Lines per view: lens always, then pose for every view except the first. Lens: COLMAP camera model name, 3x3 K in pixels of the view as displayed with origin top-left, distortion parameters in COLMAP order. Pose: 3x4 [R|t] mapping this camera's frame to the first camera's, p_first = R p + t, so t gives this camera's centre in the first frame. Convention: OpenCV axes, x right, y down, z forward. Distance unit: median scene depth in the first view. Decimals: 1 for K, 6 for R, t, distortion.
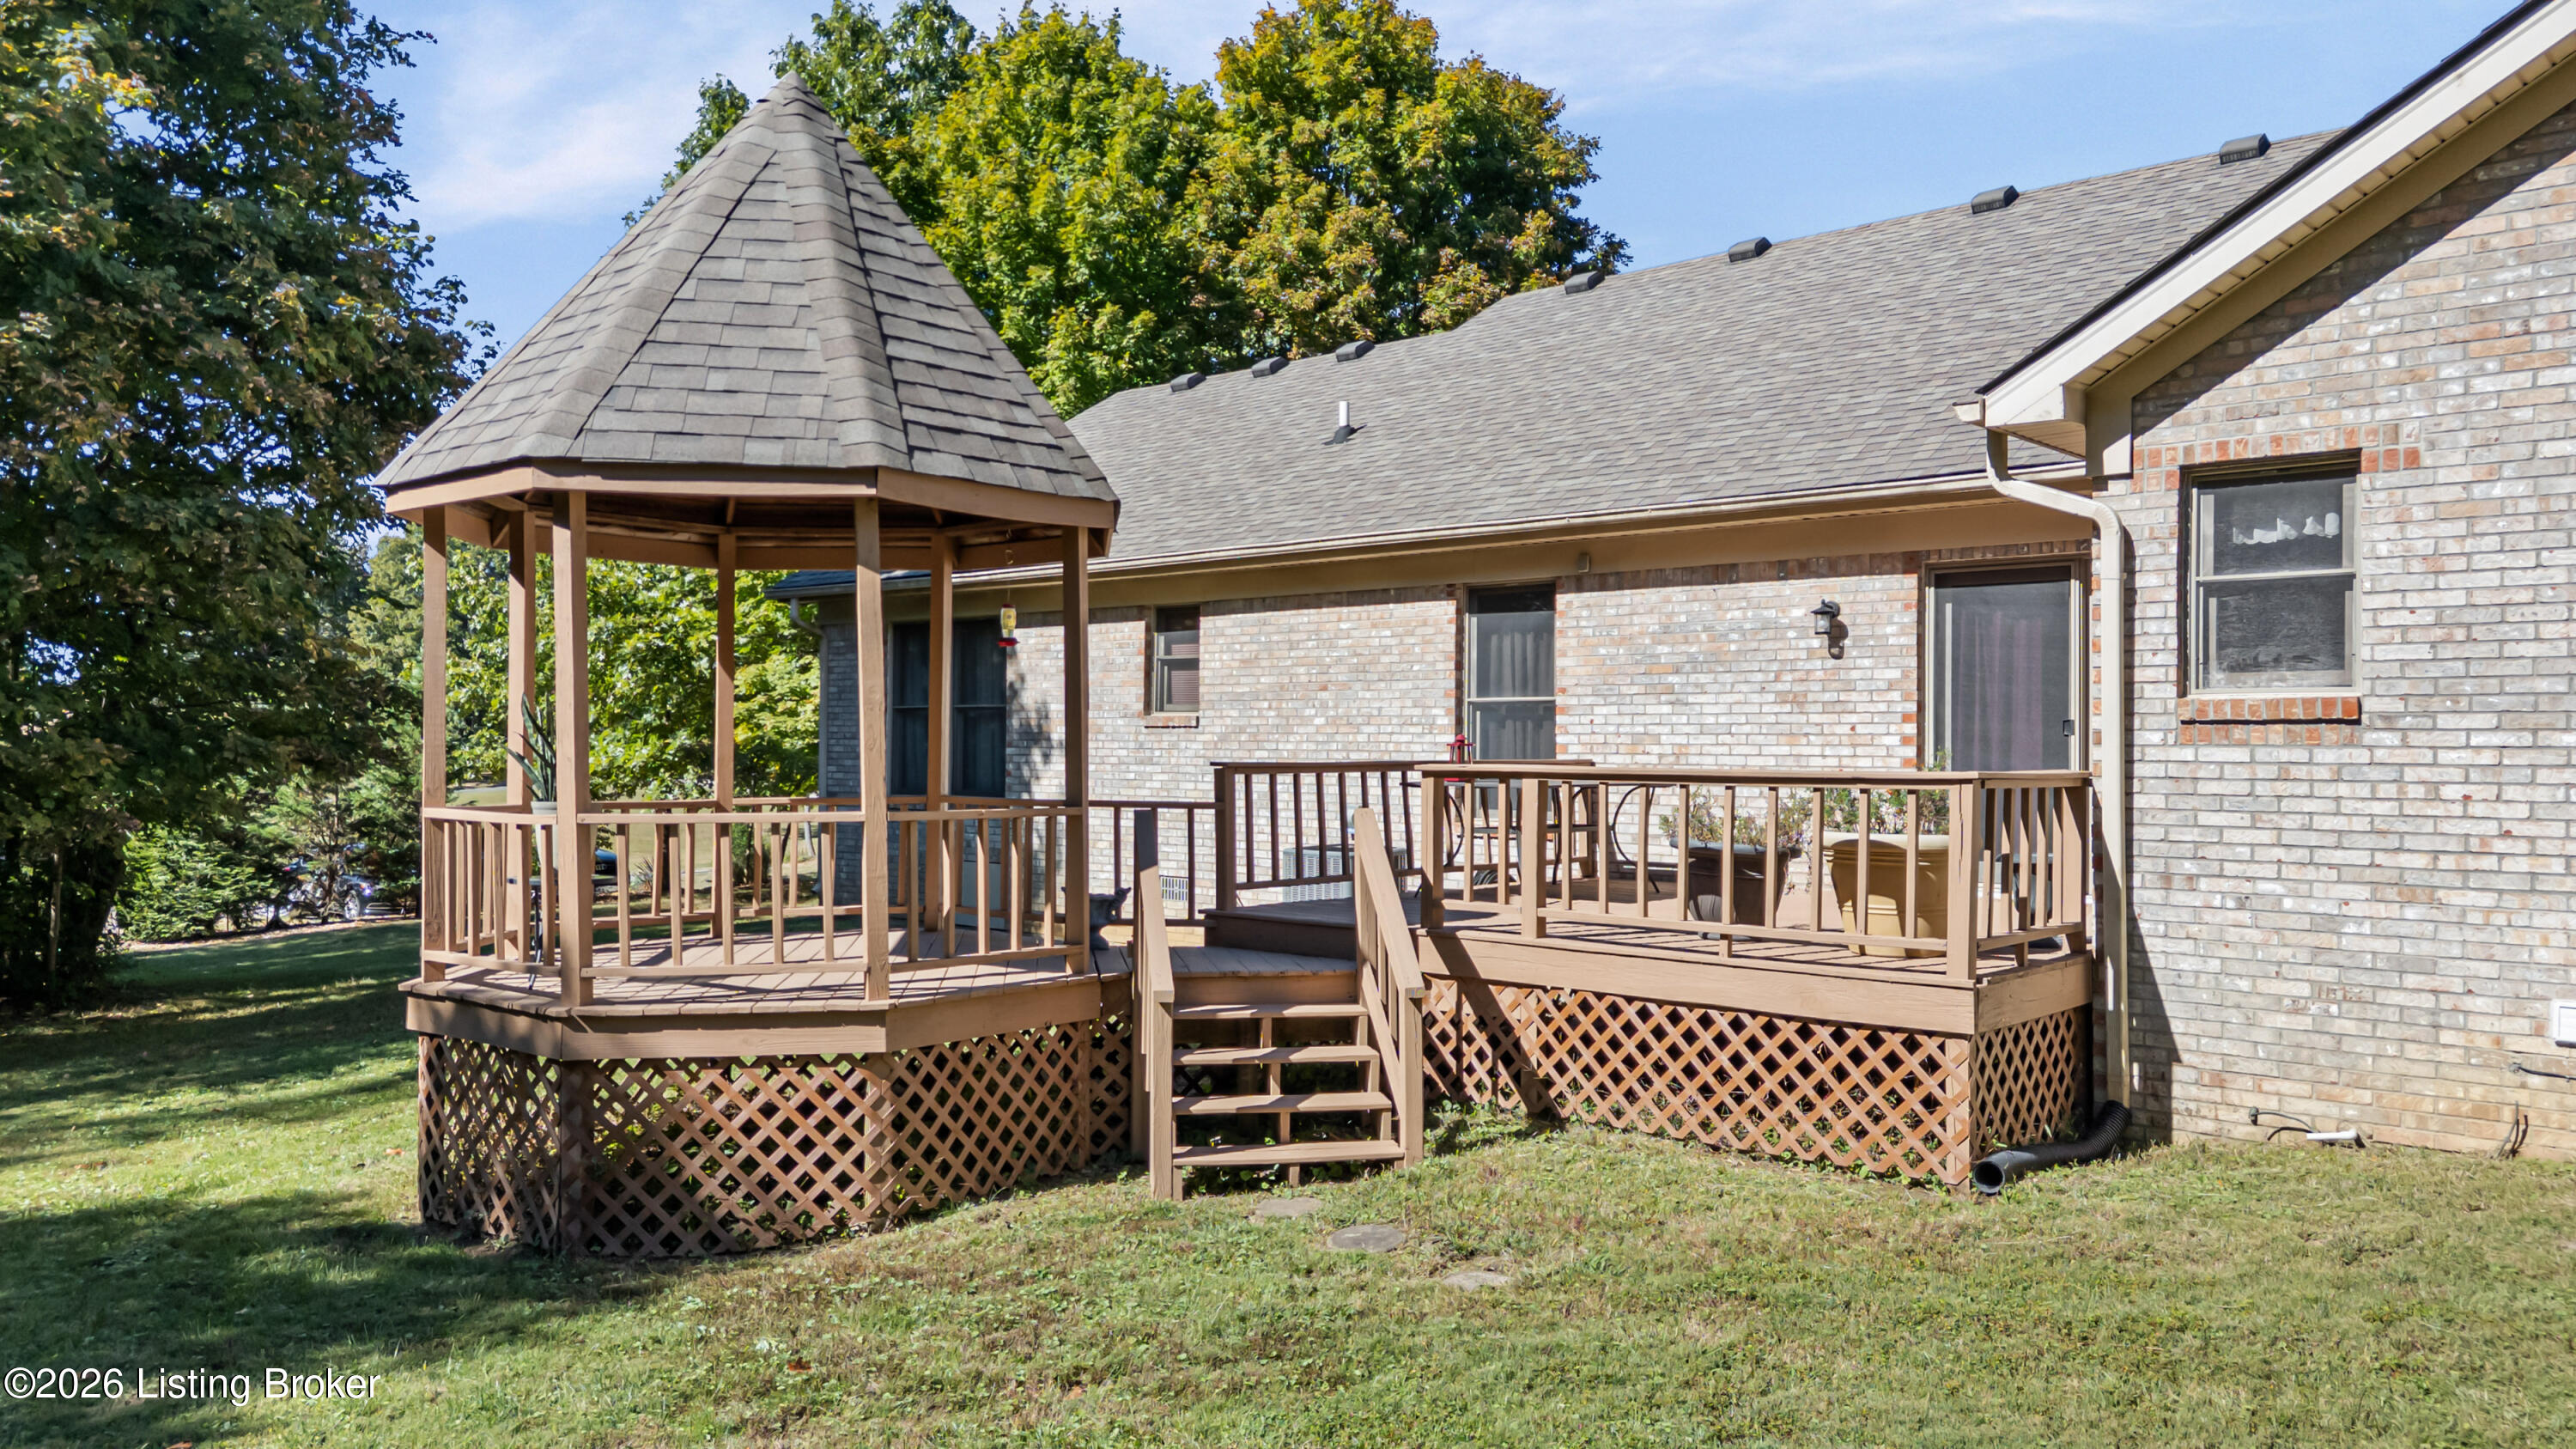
lens RADIAL K [[1847.8, 0, 1287.6], [0, 1847.8, 648.7], [0, 0, 1]] dist [0.128647, -0.153303]
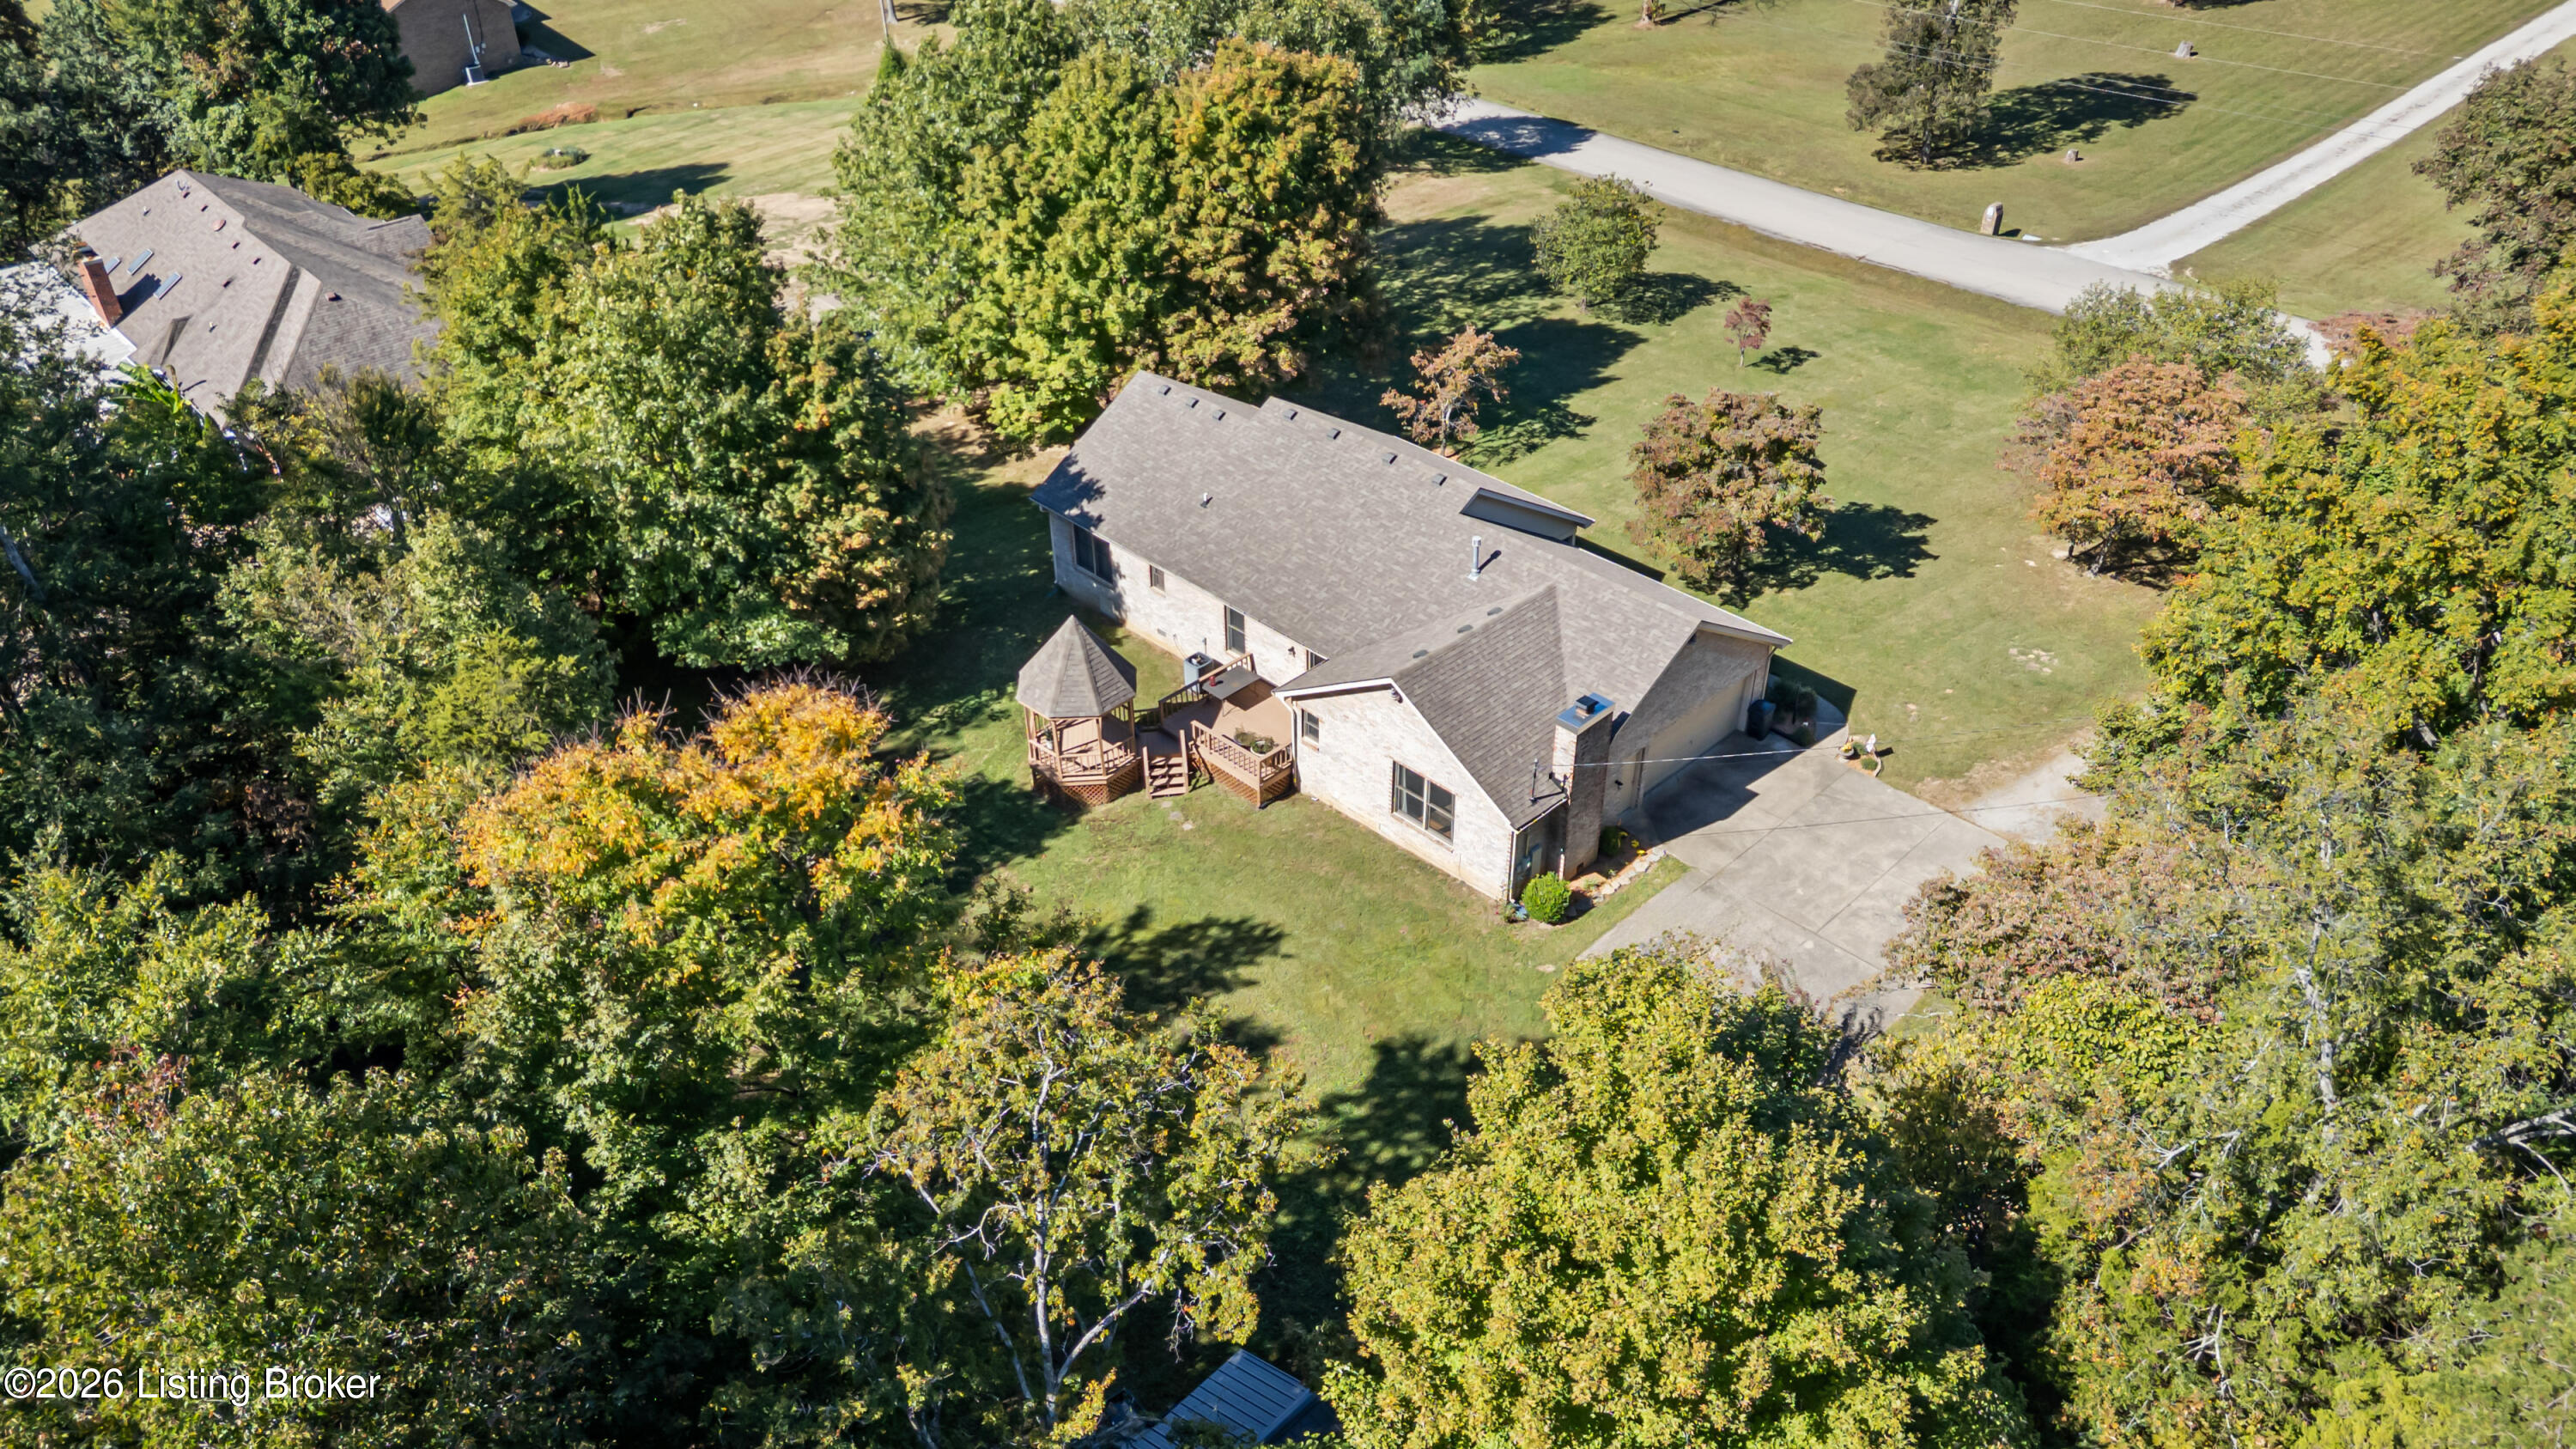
lens RADIAL K [[1811.6, 0, 1297.8], [0, 1811.6, 730.3], [0, 0, 1]] dist [0.100358, -0.095077]
pose [[0.998983, 0.027327, -0.035856, 0.623592], [0.001061, 0.780866, 0.624697, -3.503745], [0.045070, -0.624100, 0.780043, -3.461344]]
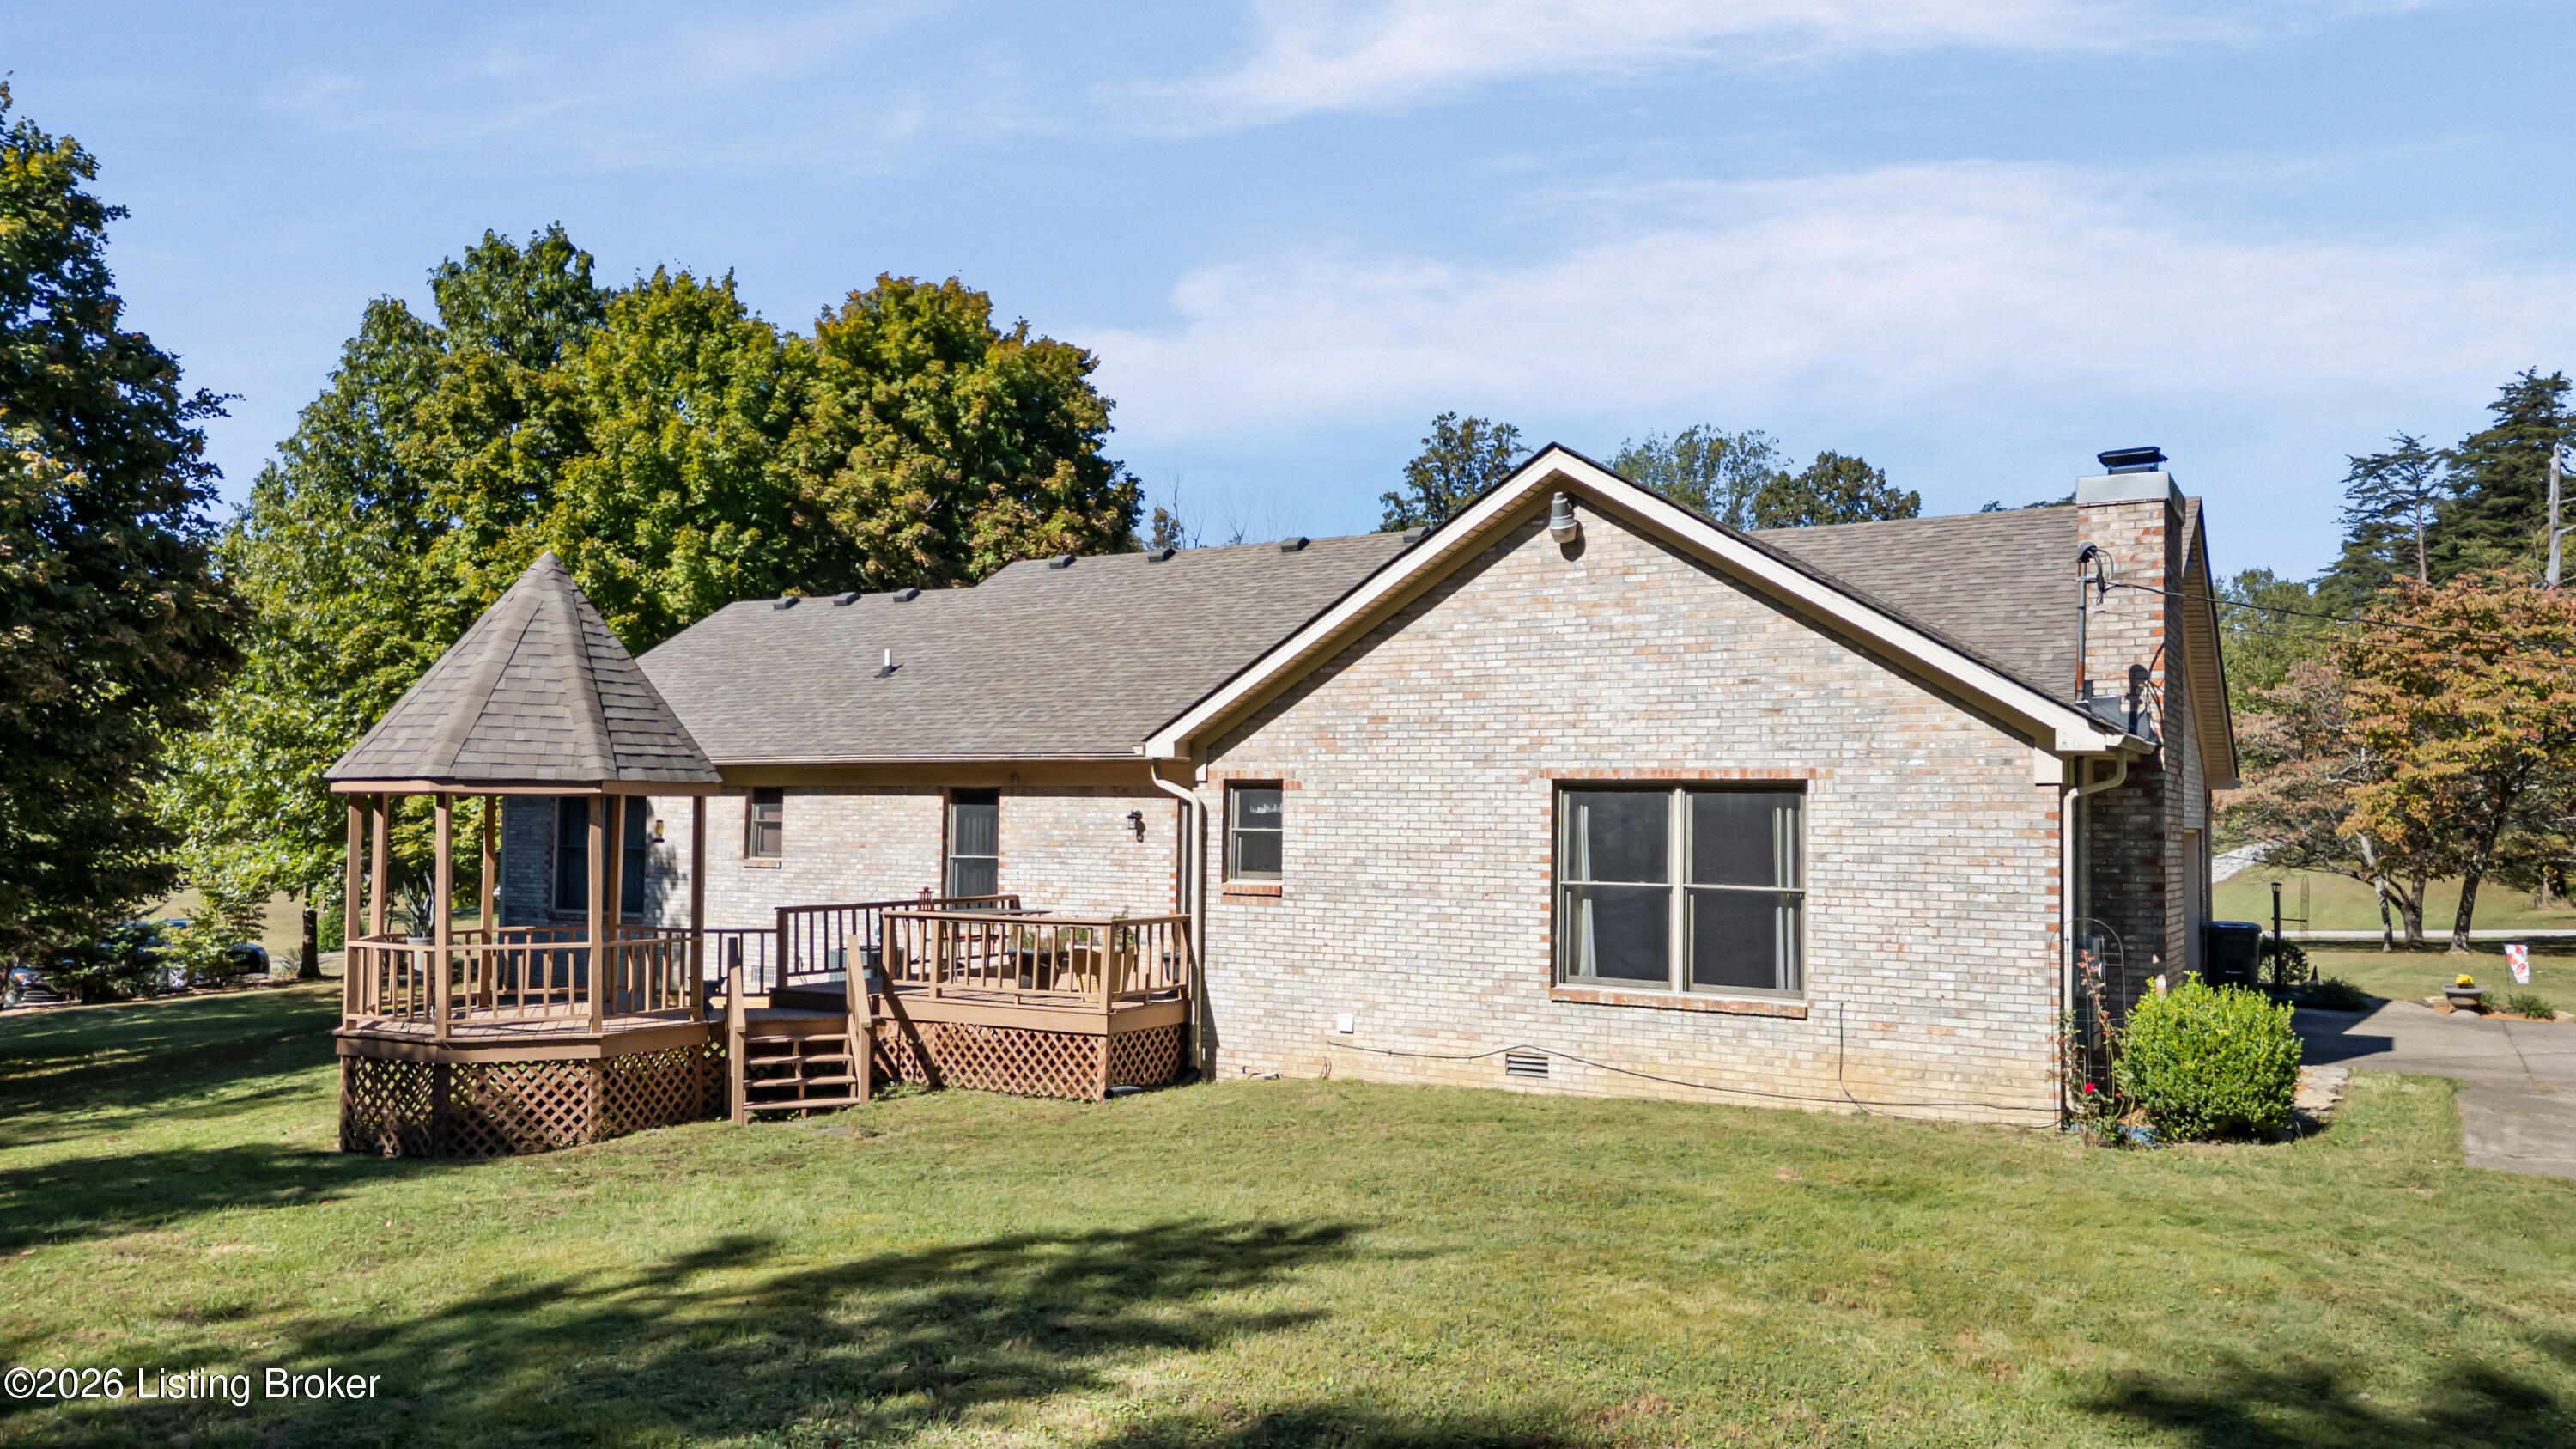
lens RADIAL K [[1850.5, 0, 1288.0], [0, 1850.5, 724.5], [0, 0, 1]] dist [0.111545, -0.131316]
pose [[0.980702, 0.015681, 0.194877, 0.109540], [-0.015980, 0.999872, -0.000038, -0.149301], [-0.194853, -0.003076, 0.980828, -1.067005]]
